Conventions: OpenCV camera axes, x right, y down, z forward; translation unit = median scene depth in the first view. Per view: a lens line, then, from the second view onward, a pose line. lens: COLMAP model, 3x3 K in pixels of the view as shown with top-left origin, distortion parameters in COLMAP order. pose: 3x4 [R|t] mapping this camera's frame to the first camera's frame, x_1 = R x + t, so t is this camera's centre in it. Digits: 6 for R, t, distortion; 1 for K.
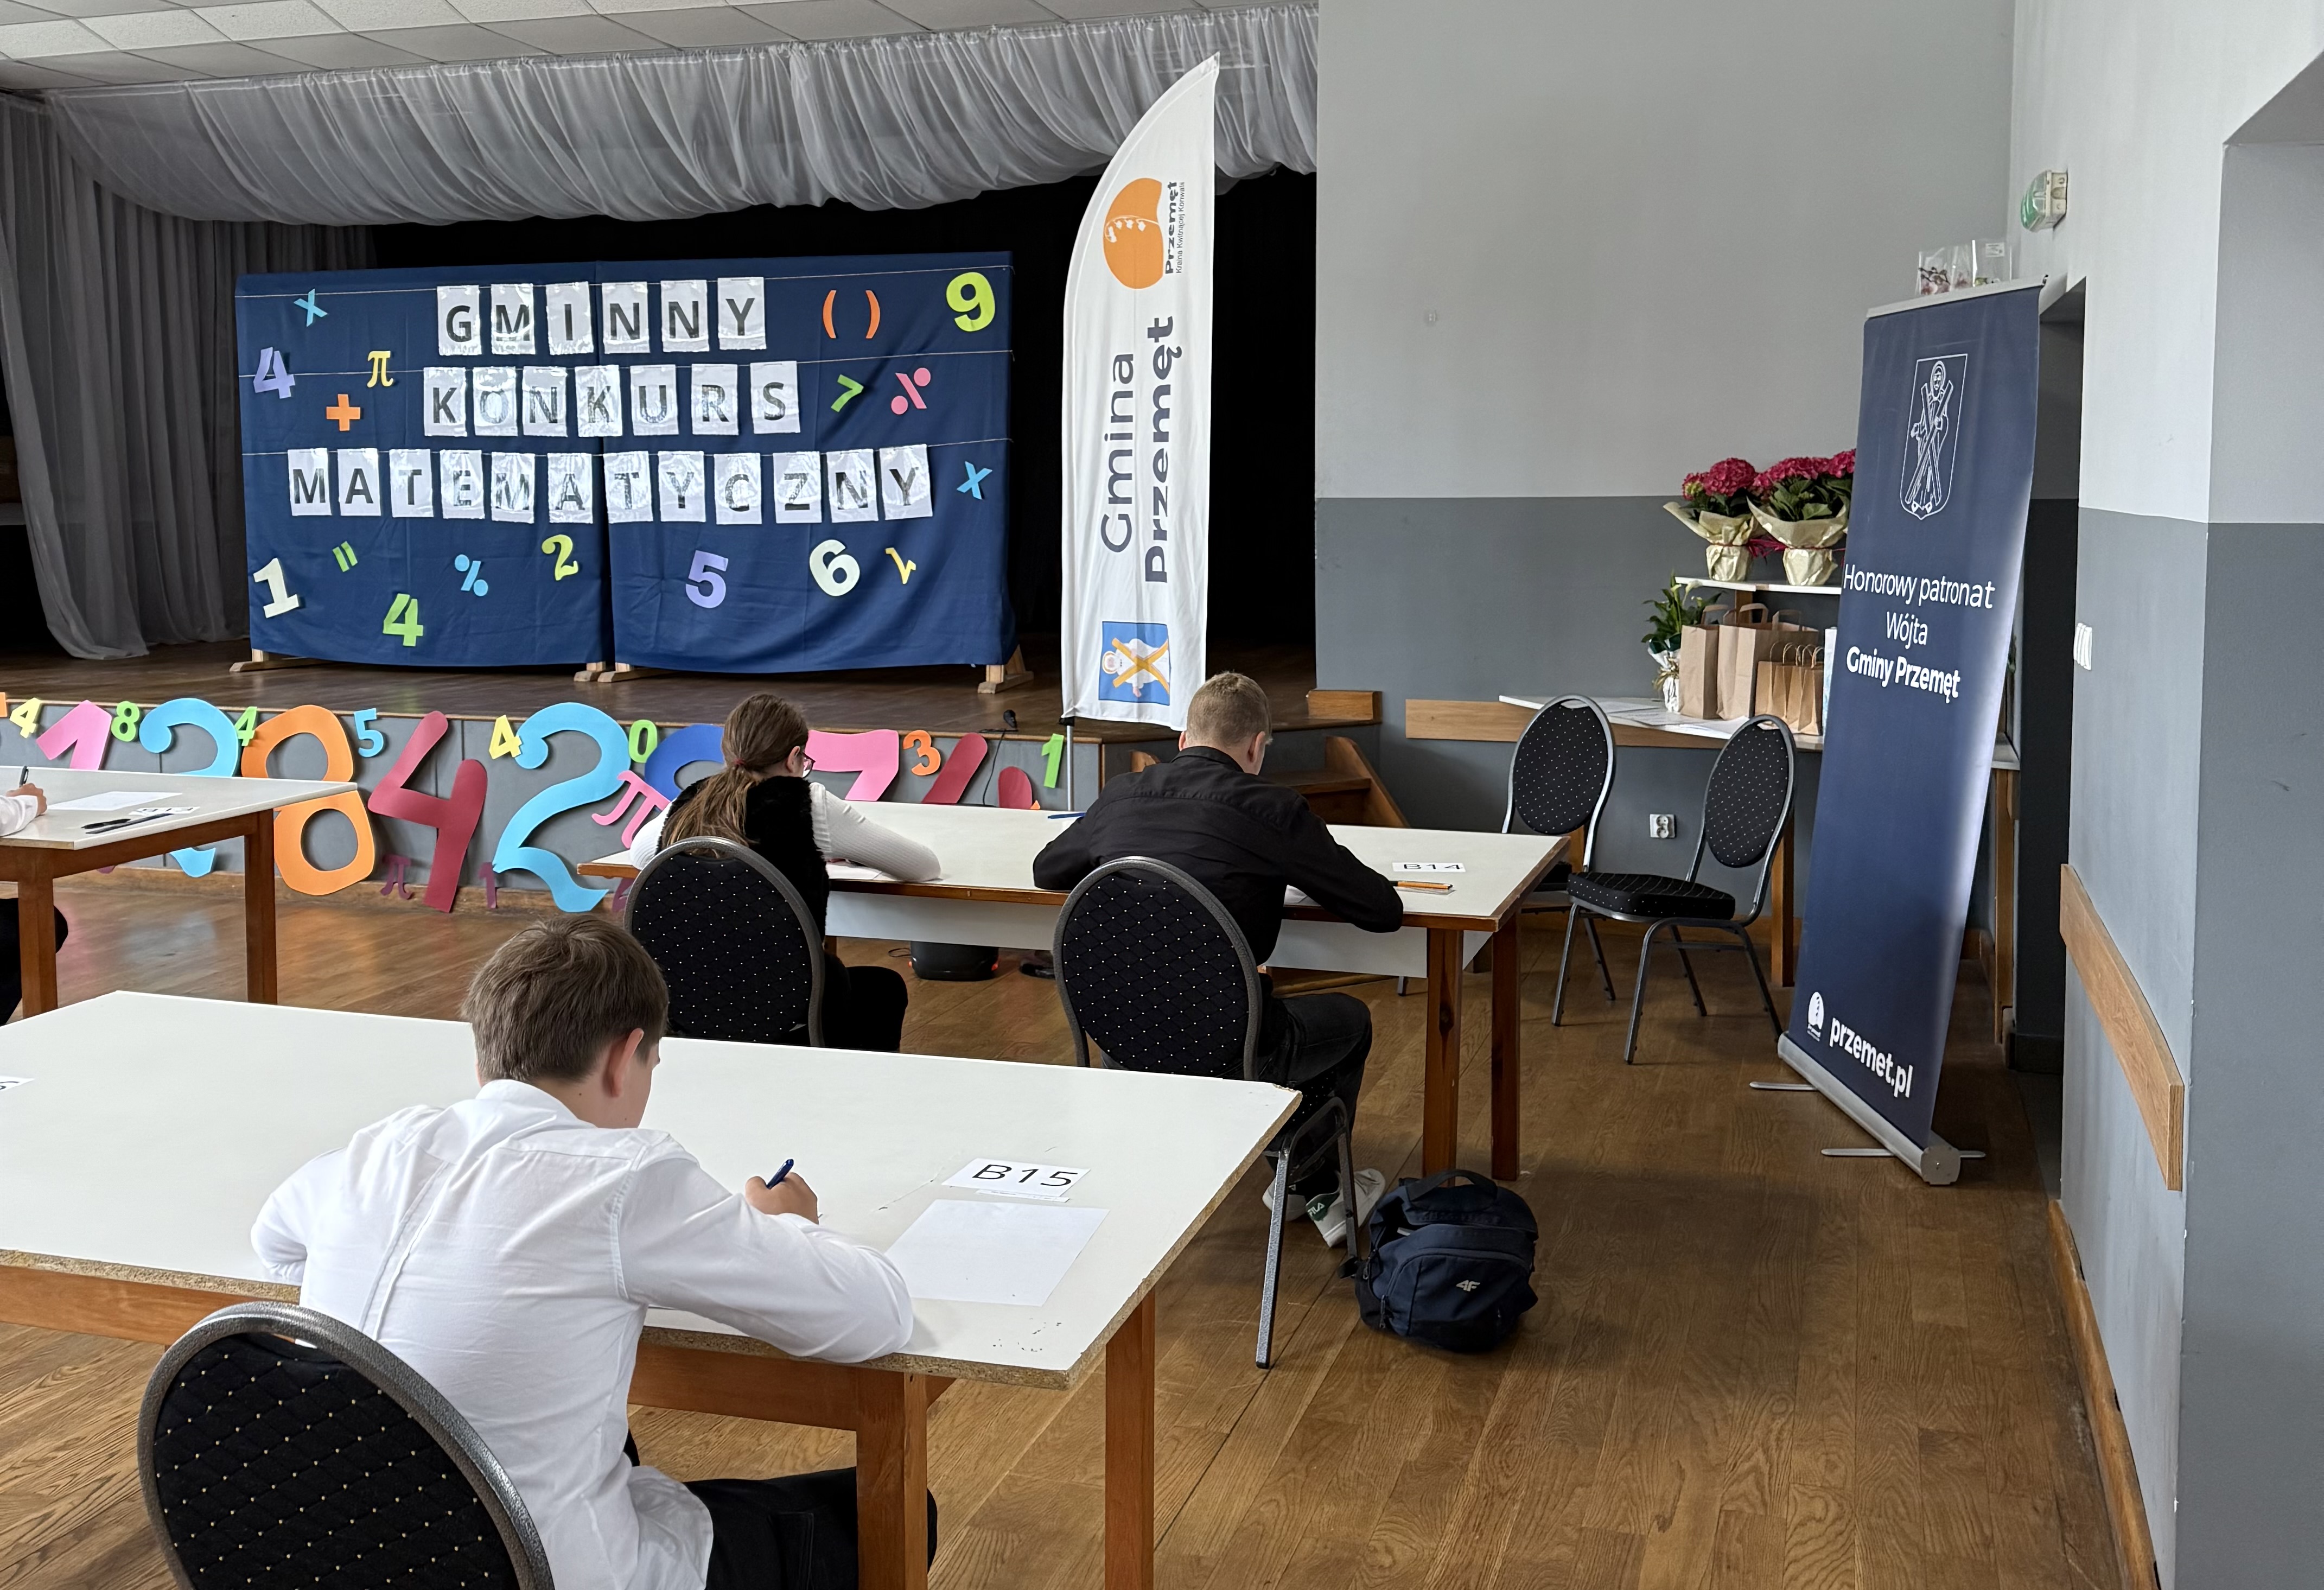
lens RADIAL K [[2128.0, 0, 1164.3], [0, 2128.0, 623.1], [0, 0, 1]] dist [0.066332, -0.011502]
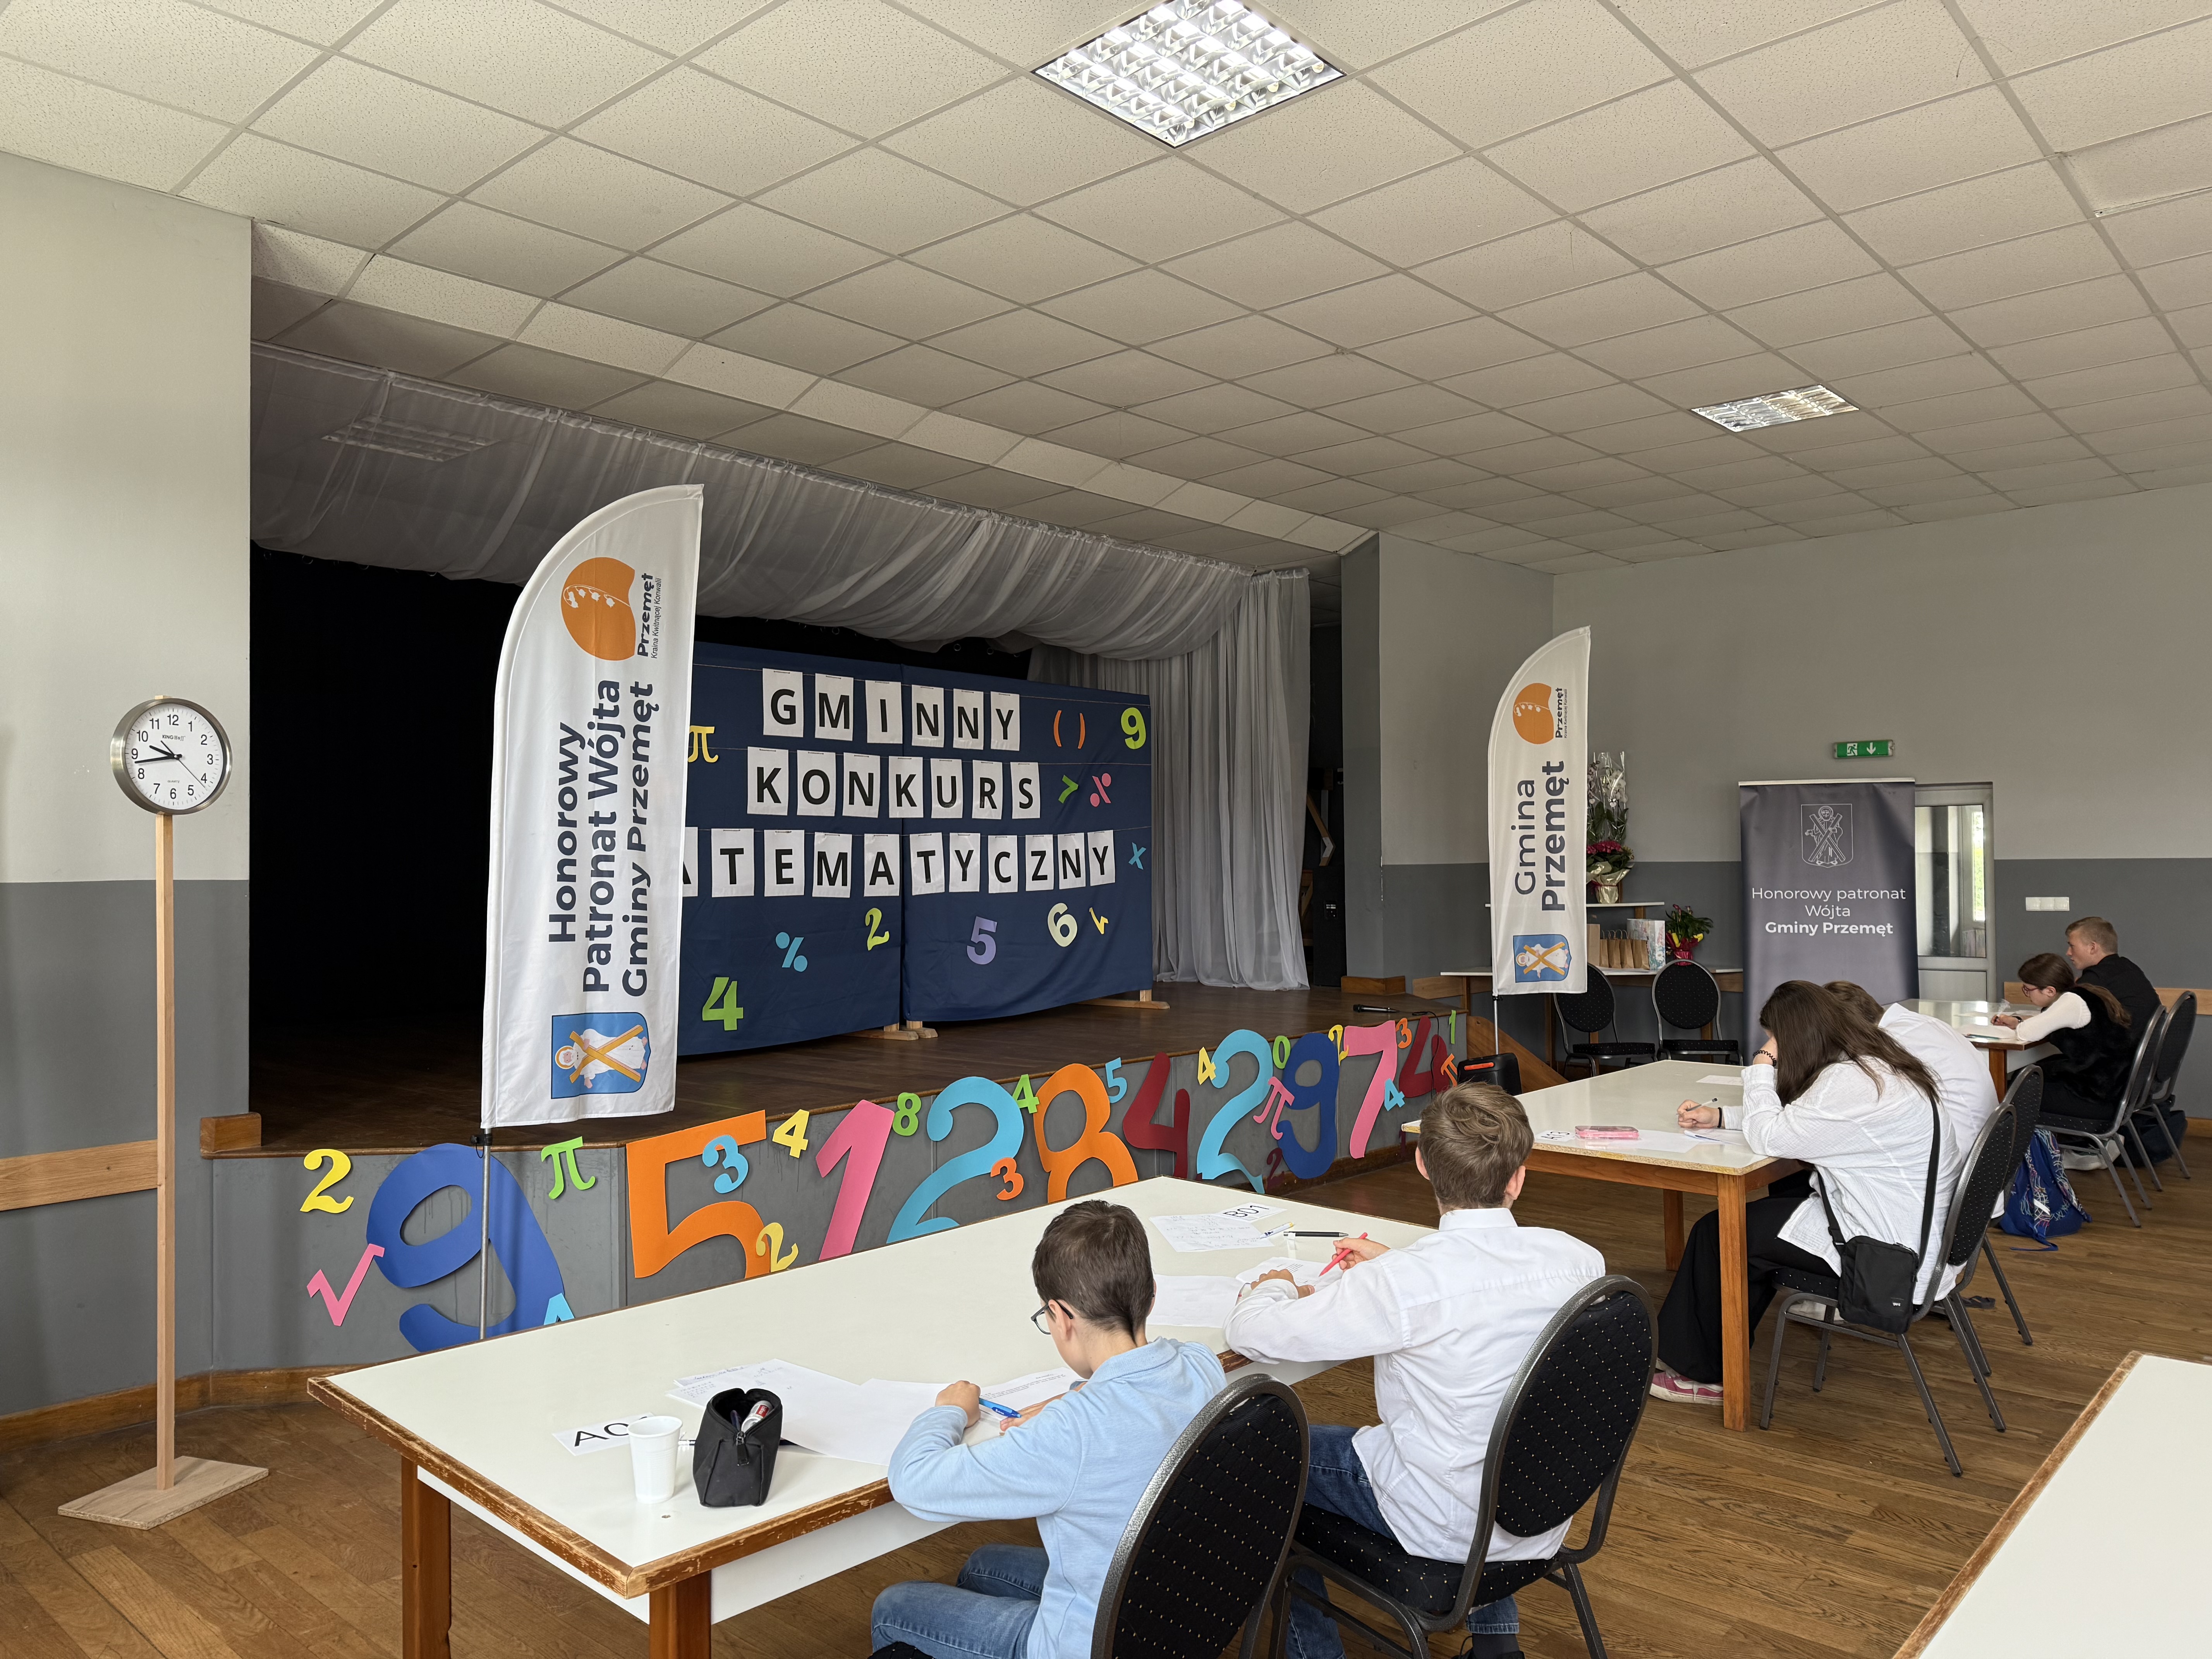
lens RADIAL K [[1544.4, 0, 1106.0], [0, 1544.4, 829.5], [0, 0, 1]] dist [0.134527, 0.000070]
pose [[0.418624, 0.014530, 0.908043, -0.966287], [0.069572, 0.996421, -0.048018, -0.035794], [-0.905491, 0.083276, 0.416115, 0.573769]]
